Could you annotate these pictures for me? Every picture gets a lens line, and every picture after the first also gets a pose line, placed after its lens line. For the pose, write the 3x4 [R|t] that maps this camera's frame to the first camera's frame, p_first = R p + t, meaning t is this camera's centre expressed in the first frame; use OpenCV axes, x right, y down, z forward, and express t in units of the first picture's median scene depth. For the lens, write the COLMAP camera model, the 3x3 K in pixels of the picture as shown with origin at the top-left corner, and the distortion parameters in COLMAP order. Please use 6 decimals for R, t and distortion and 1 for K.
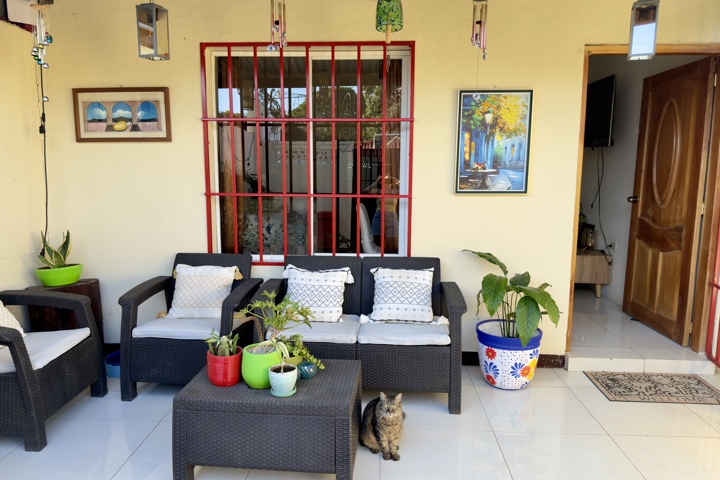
lens RADIAL K [[509.3, 0, 363.3], [0, 509.3, 250.9], [0, 0, 1]] dist [0.080177, -0.085571]
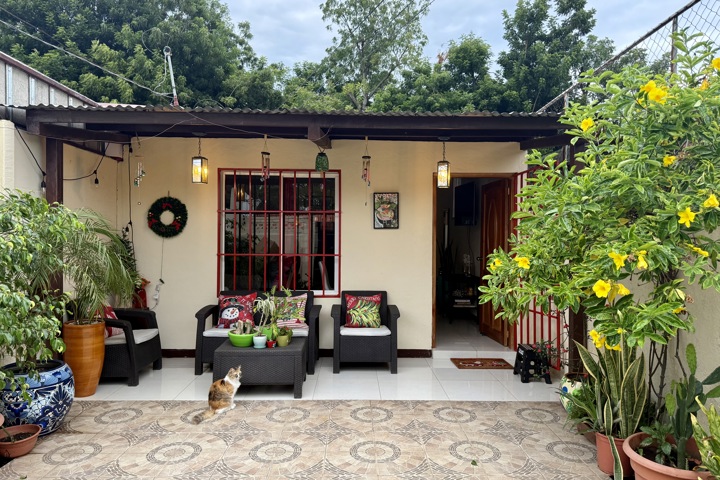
lens RADIAL K [[509.3, 0, 356.3], [0, 509.3, 239.8], [0, 0, 1]] dist [0.080177, -0.085571]
pose [[0.998949, 0.001800, 0.045790, 0.071916], [0.004409, 0.990818, -0.135130, 0.074098], [-0.045613, 0.135190, 0.989769, -0.717822]]
